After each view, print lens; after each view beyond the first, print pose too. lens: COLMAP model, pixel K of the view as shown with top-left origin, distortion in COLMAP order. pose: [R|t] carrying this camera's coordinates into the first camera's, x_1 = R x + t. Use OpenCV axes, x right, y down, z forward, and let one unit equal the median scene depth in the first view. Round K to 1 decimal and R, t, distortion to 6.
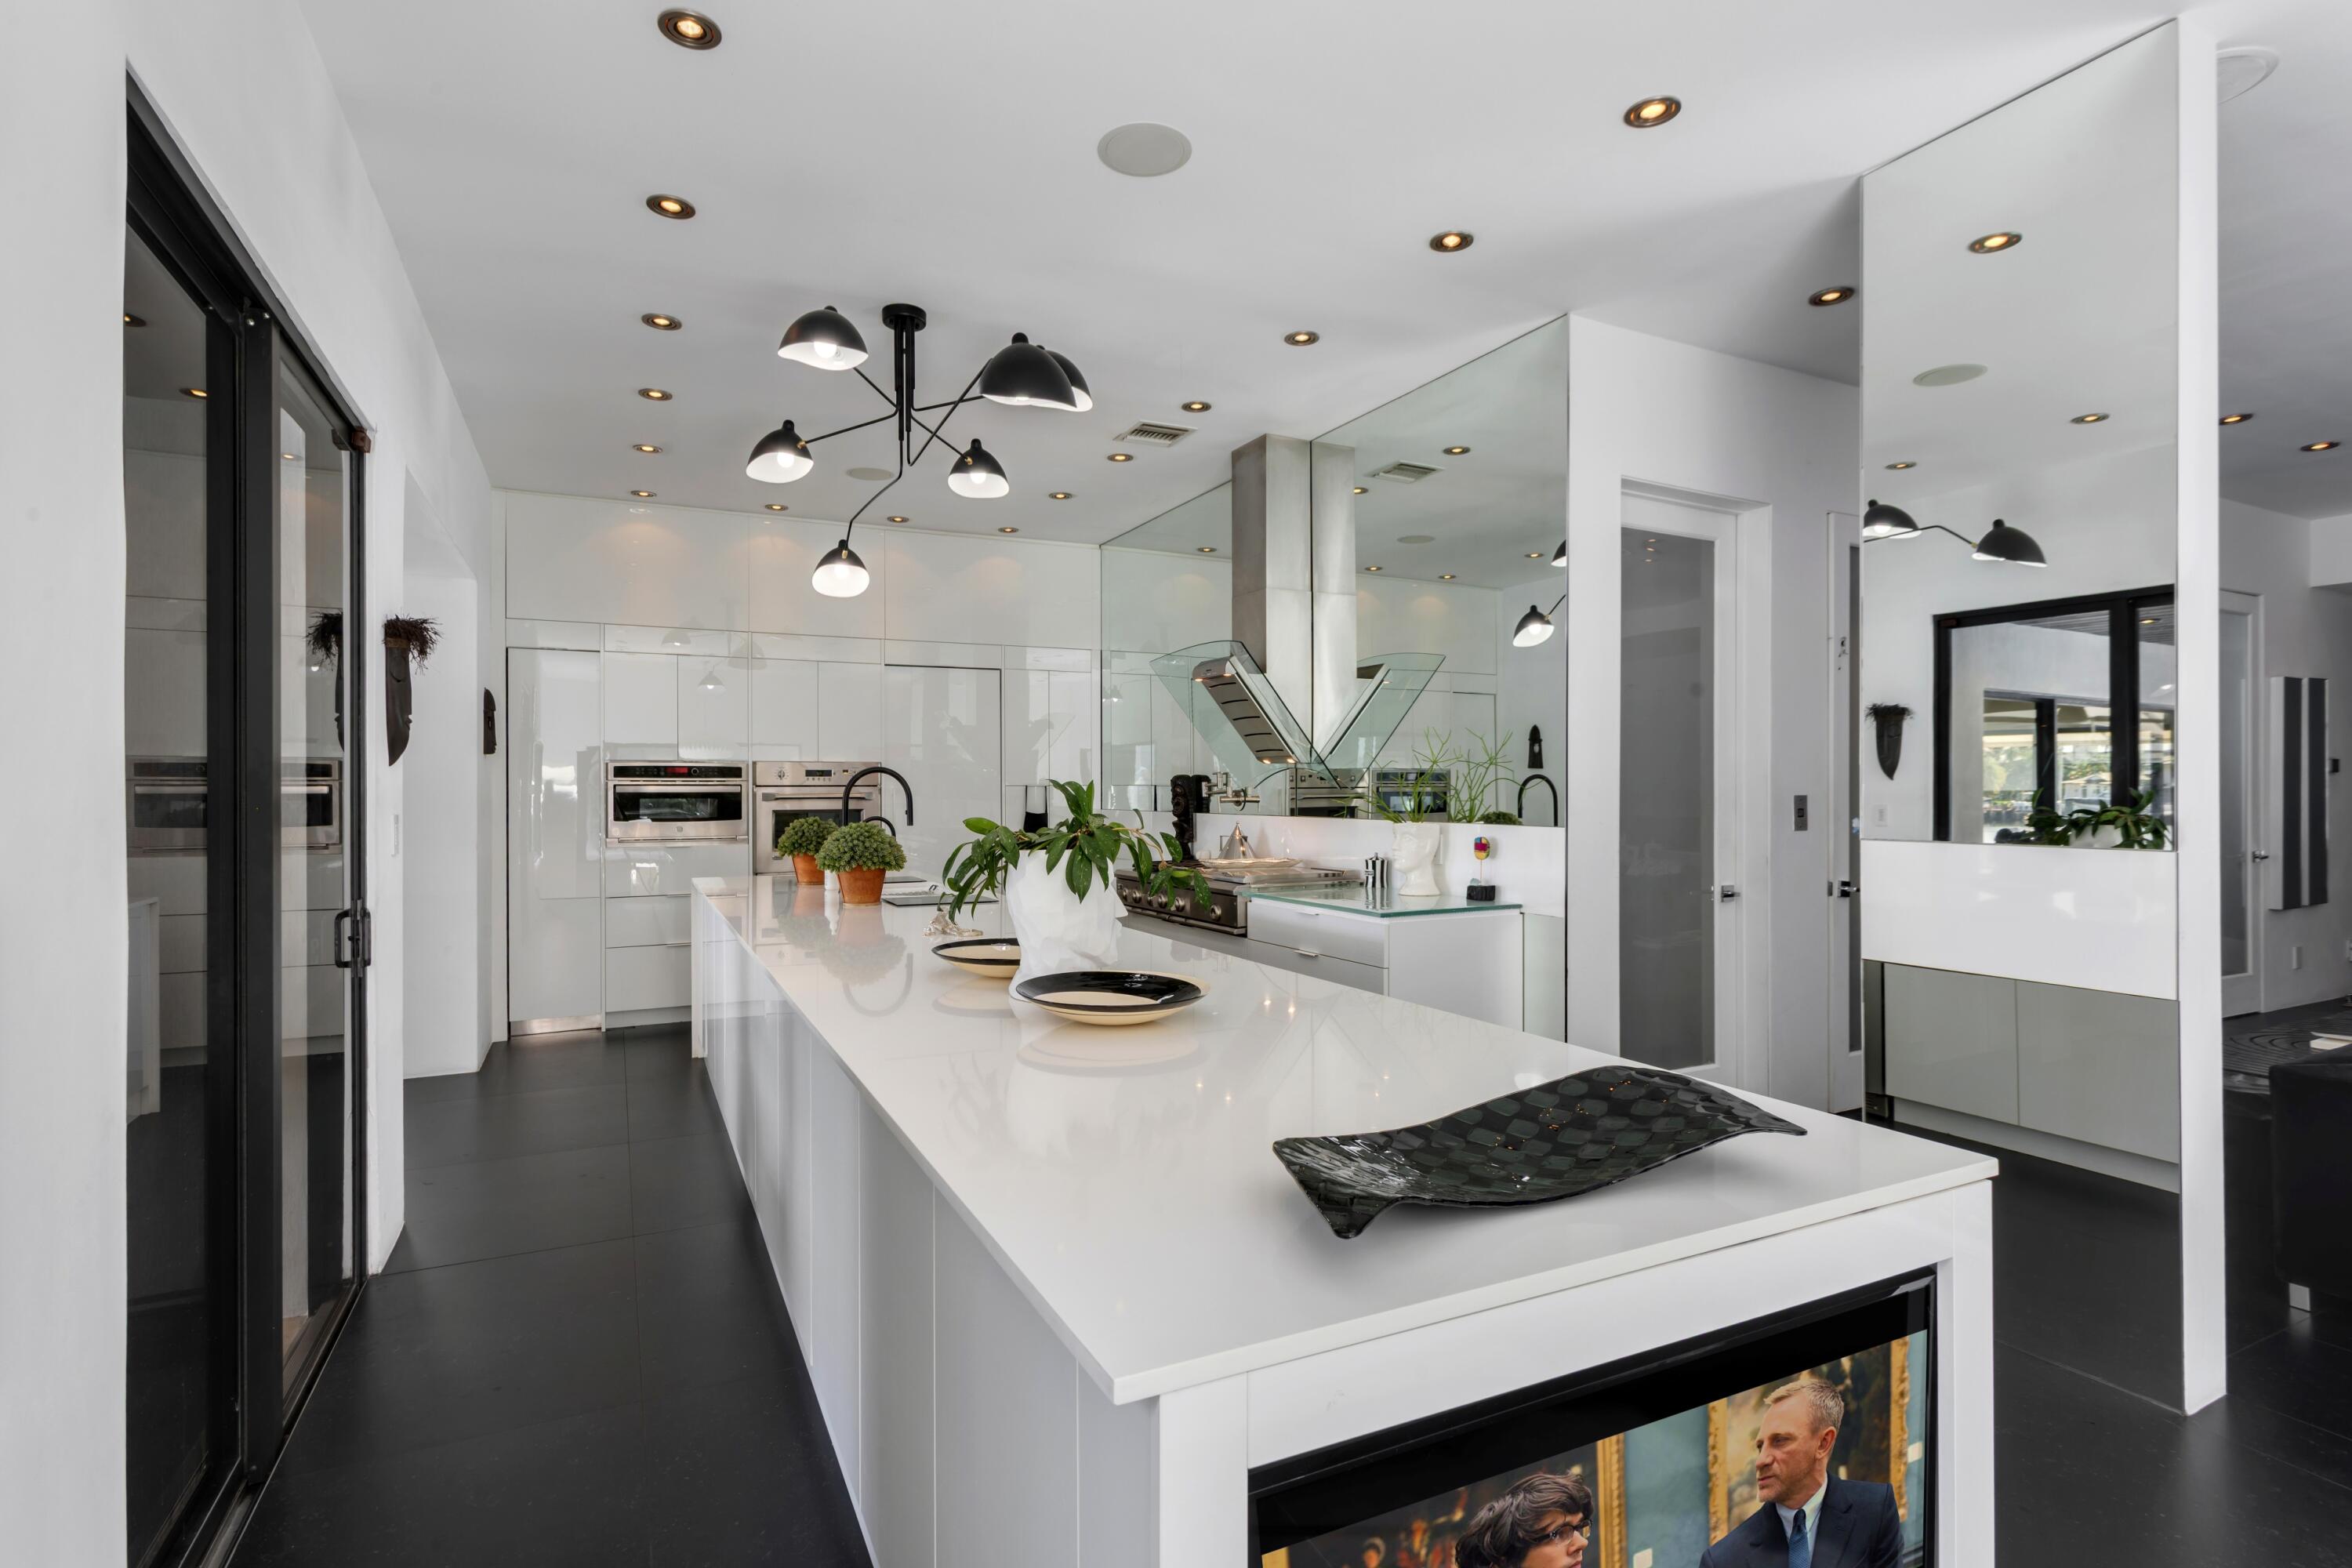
lens RADIAL K [[1116.1, 0, 1166.3], [0, 1116.1, 790.7], [0, 0, 1]] dist [0.001004, 0.001964]
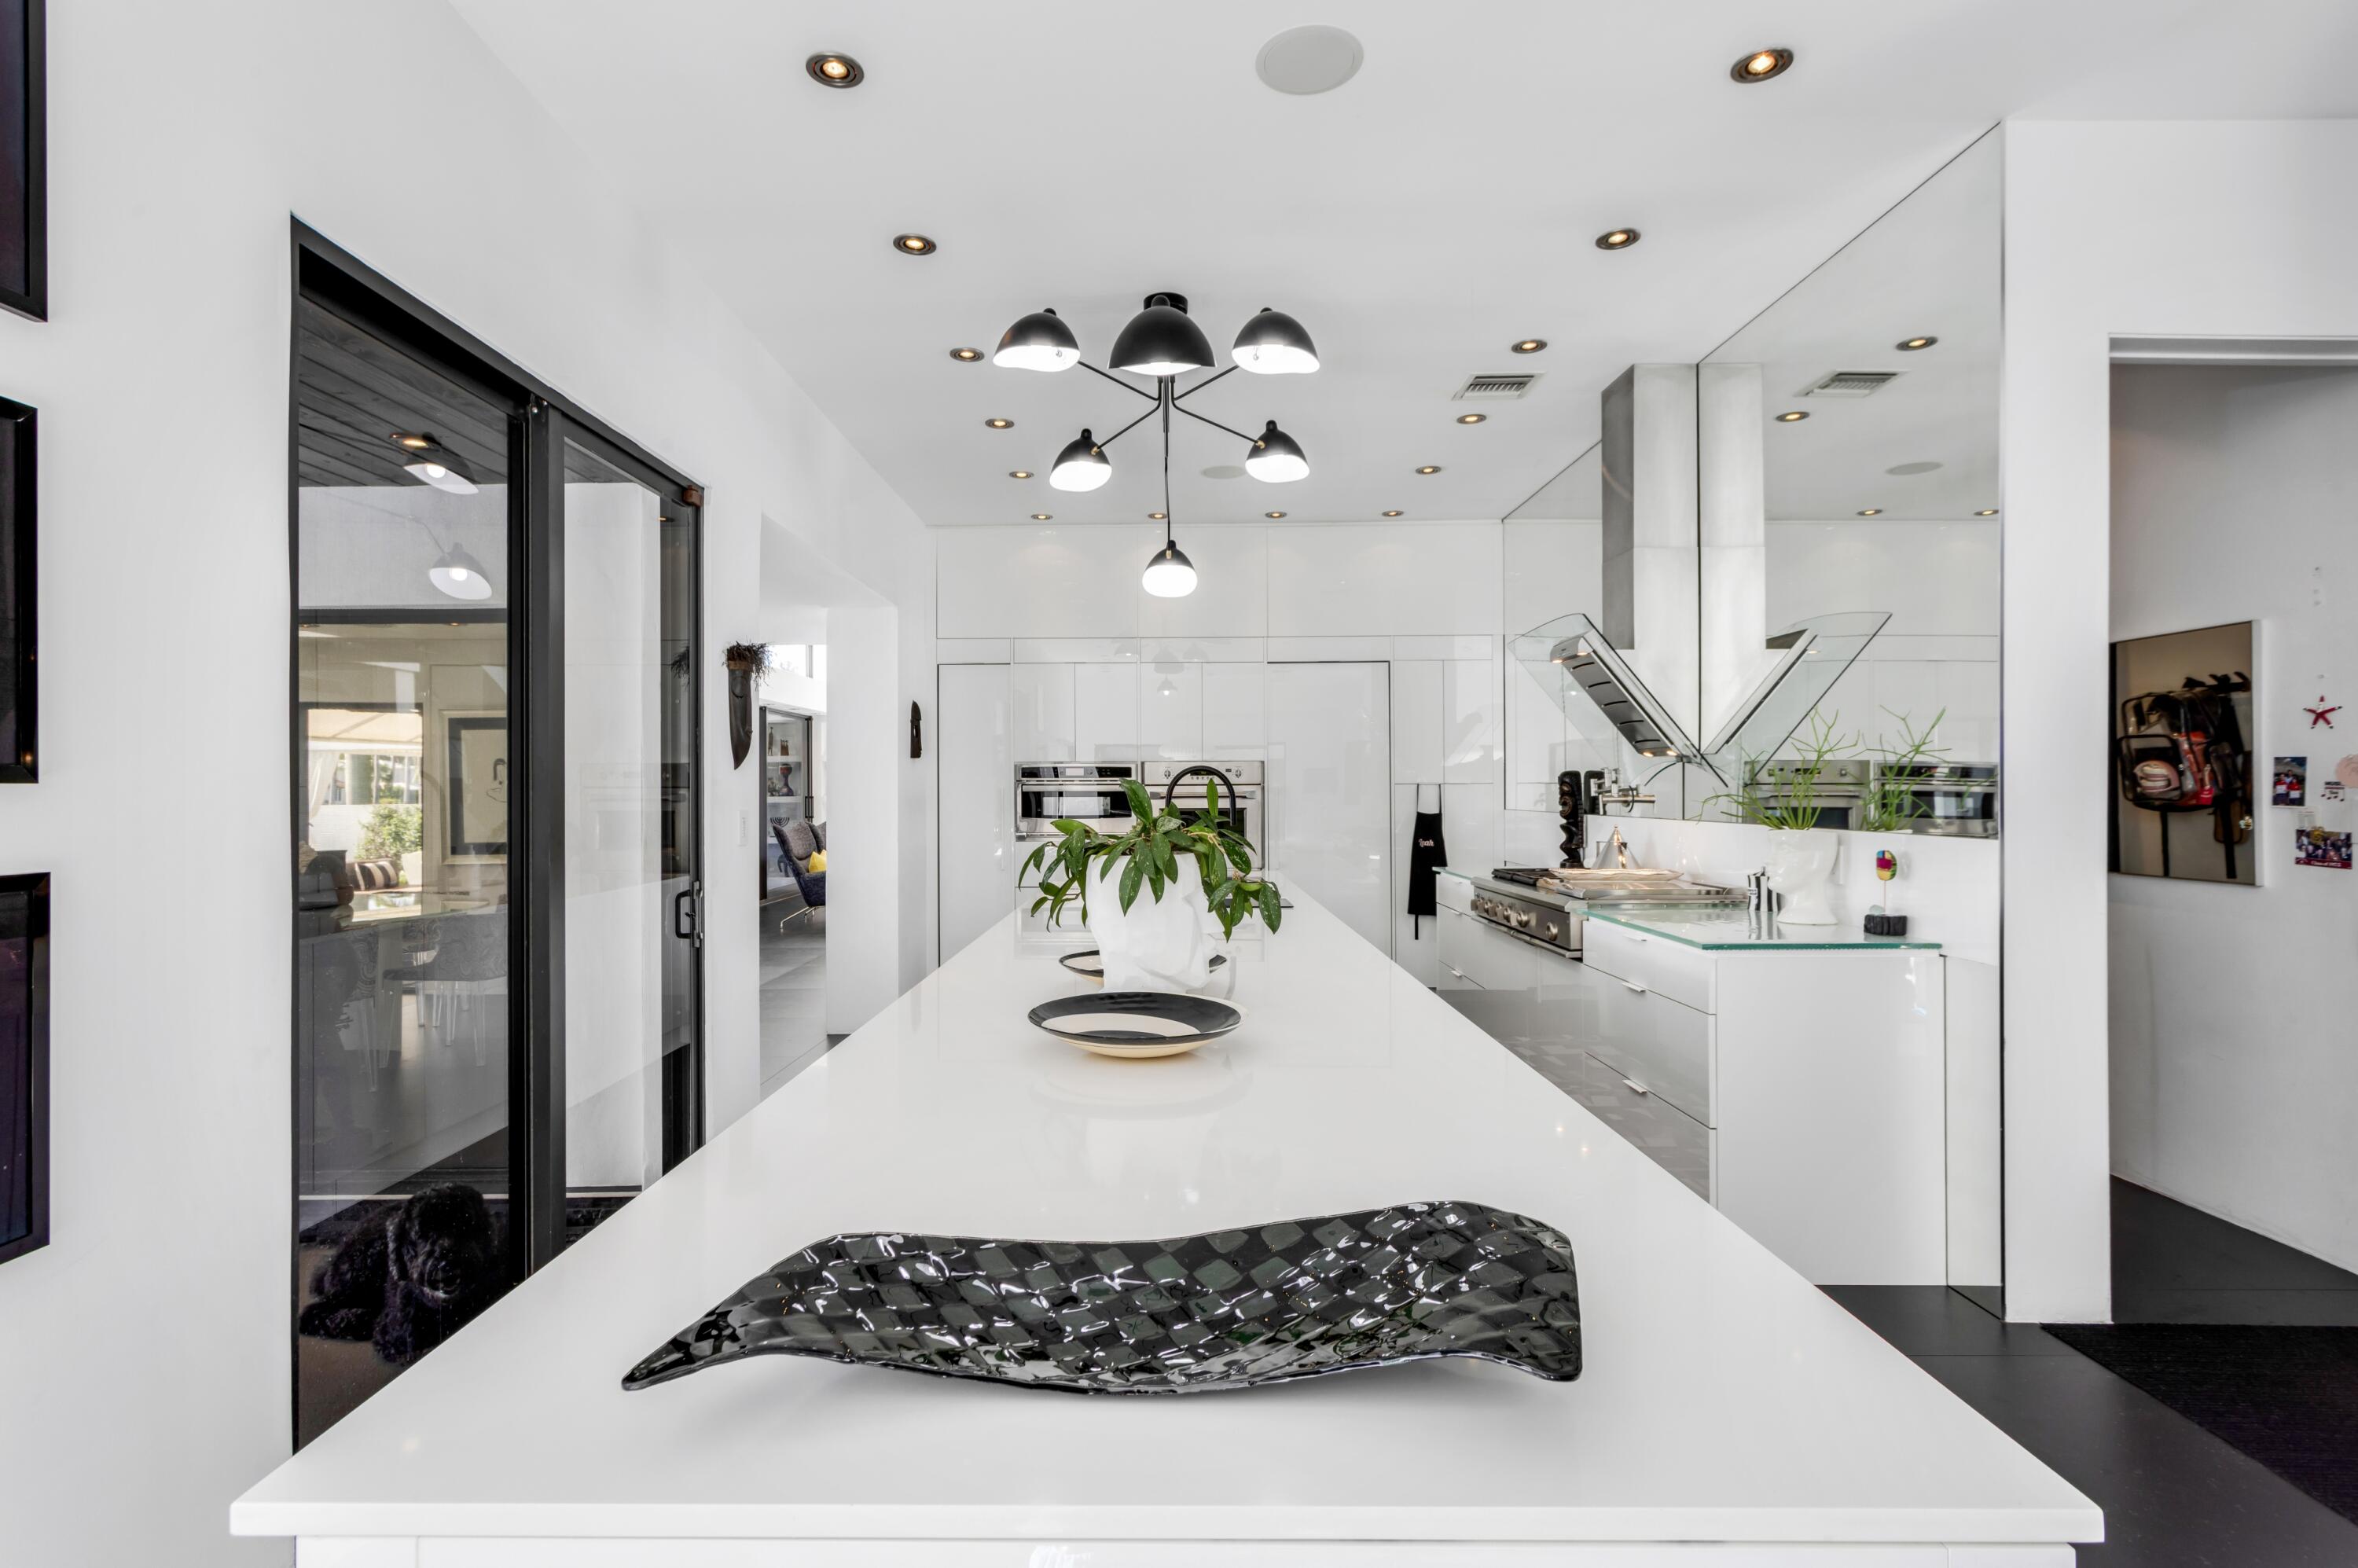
lens RADIAL K [[1118.9, 0, 1169.3], [0, 1118.9, 790.7], [0, 0, 1]] dist [0.001004, 0.001964]
pose [[0.895683, -0.000510, -0.444692, 0.162004], [0.001343, 0.999998, 0.001558, -0.000584], [0.444690, -0.001993, 0.895682, 0.096122]]
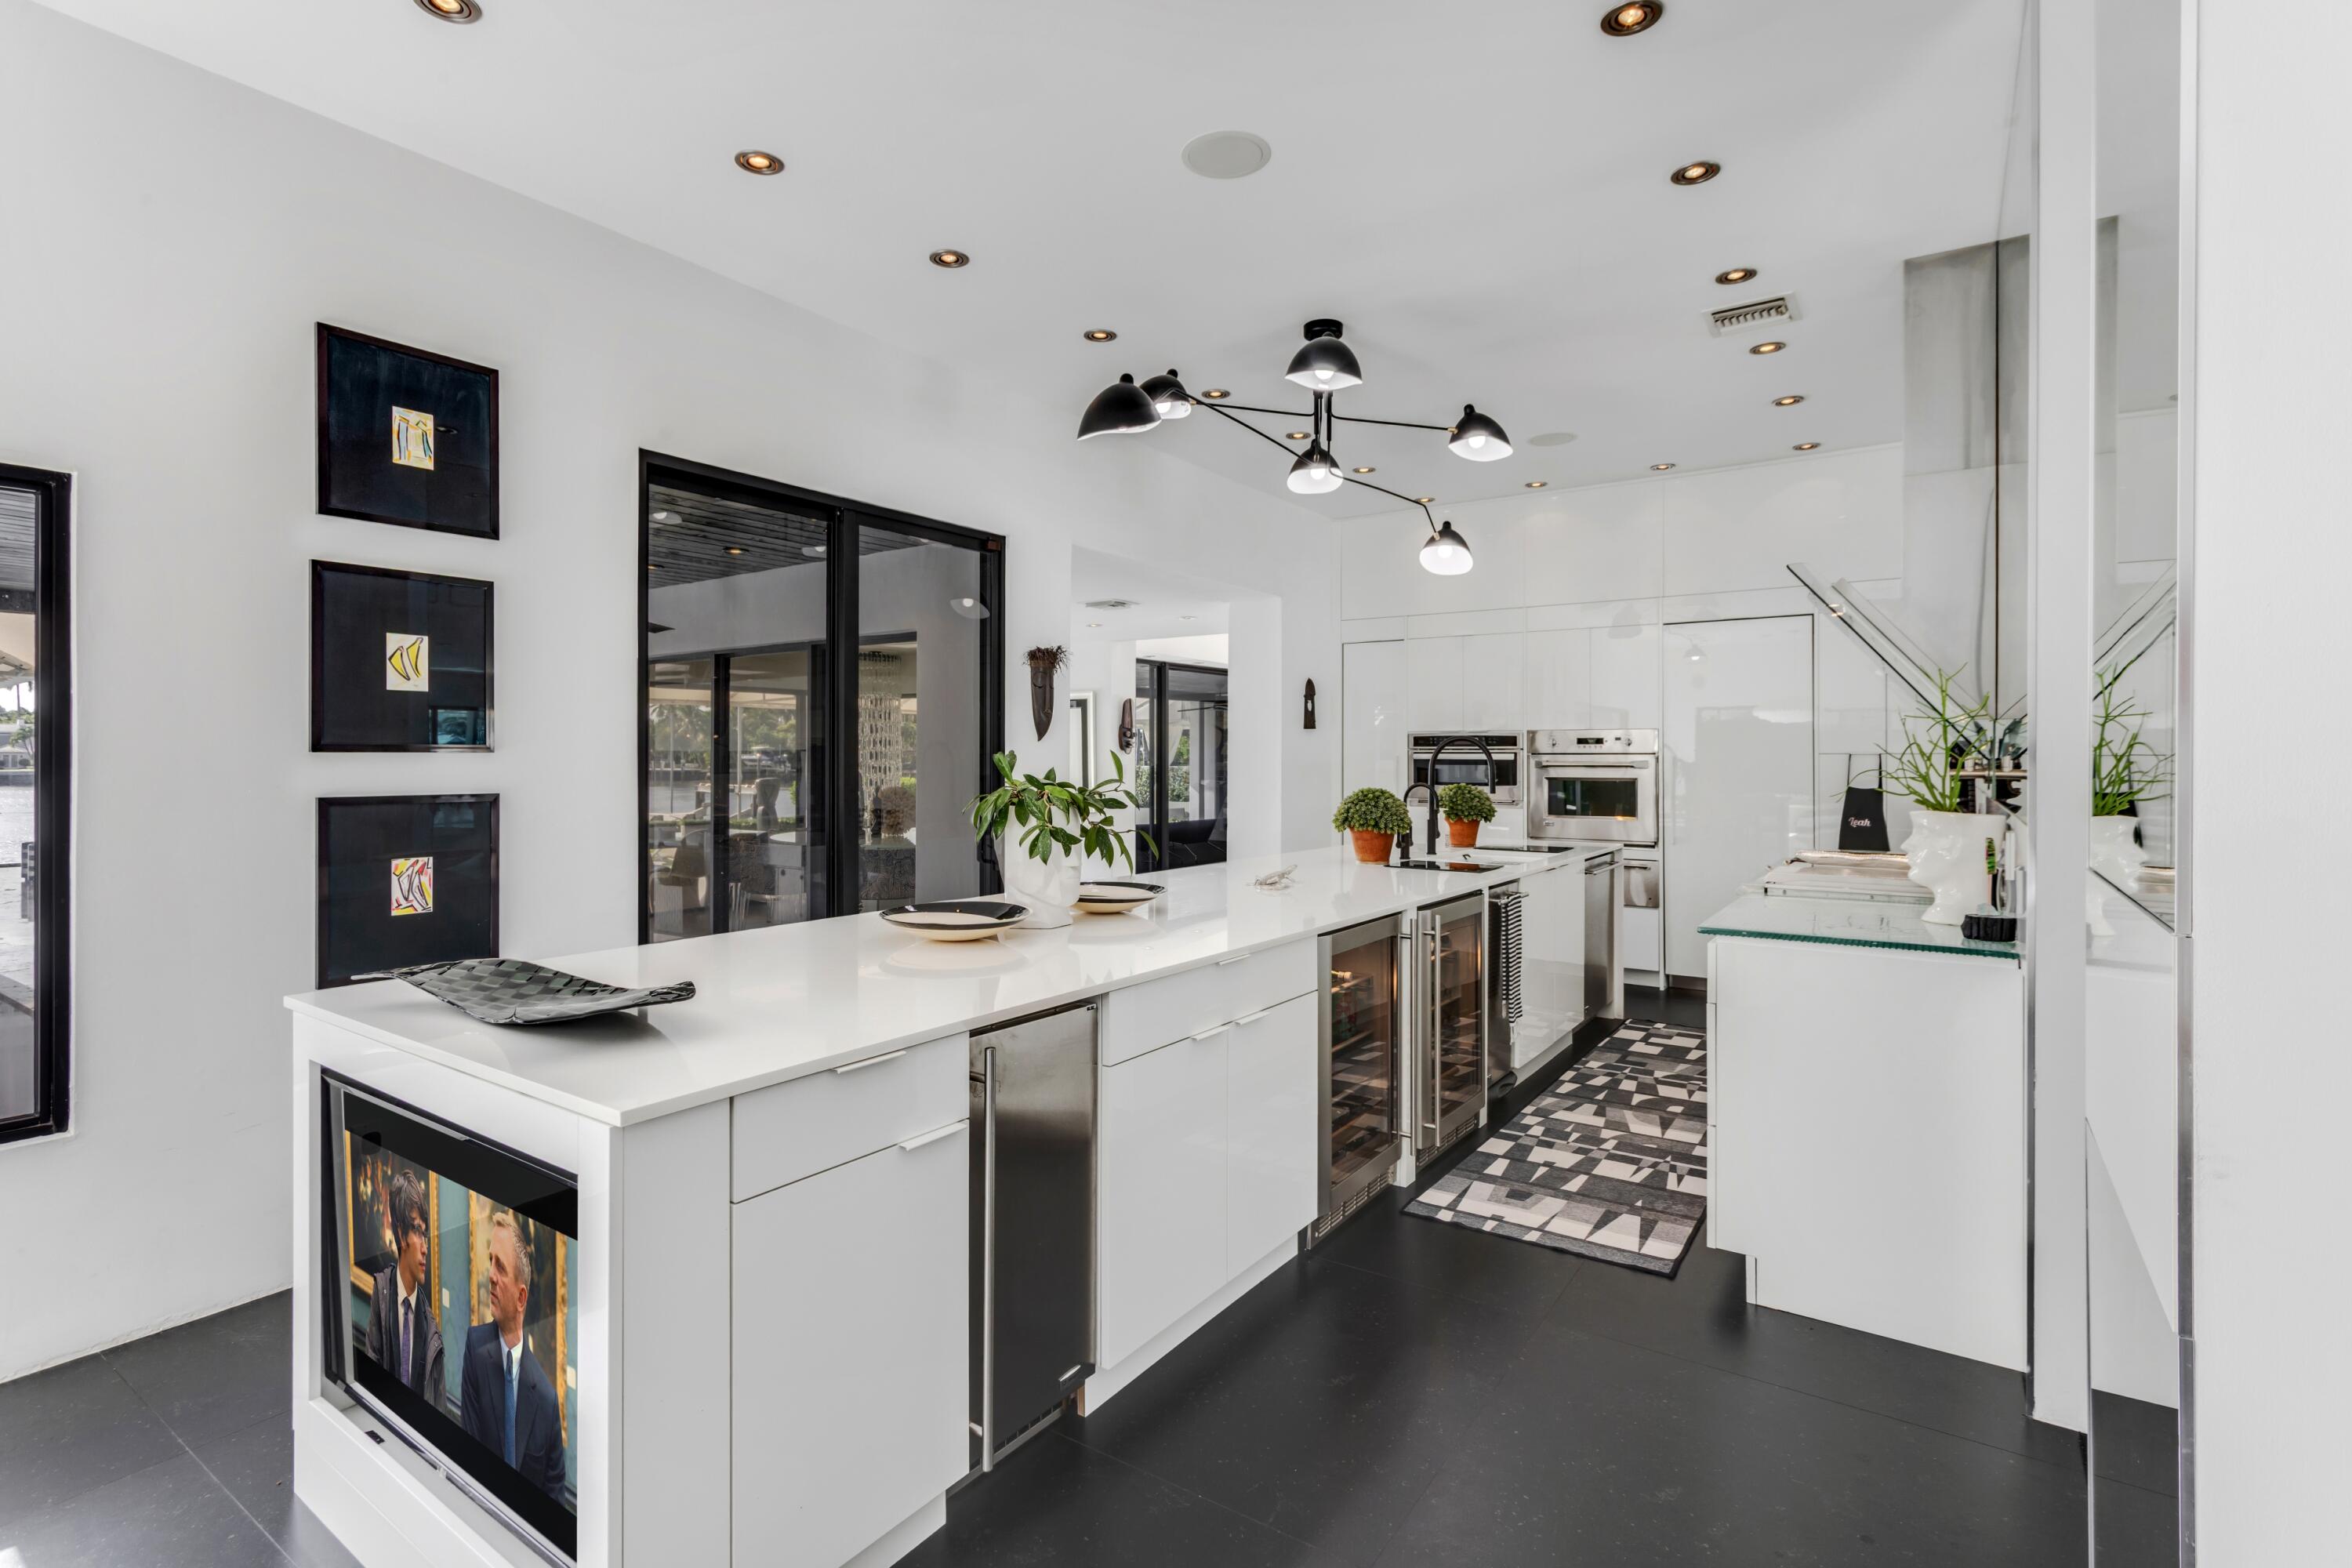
lens RADIAL K [[1120.8, 0, 1168.1], [0, 1120.8, 753.2], [0, 0, 1]] dist [-0.003648, -0.000239]
pose [[0.480478, 0.000184, -0.877007, 0.529149], [-0.004862, 0.999985, -0.002455, -0.000573], [0.876993, 0.005444, 0.480472, 0.264297]]
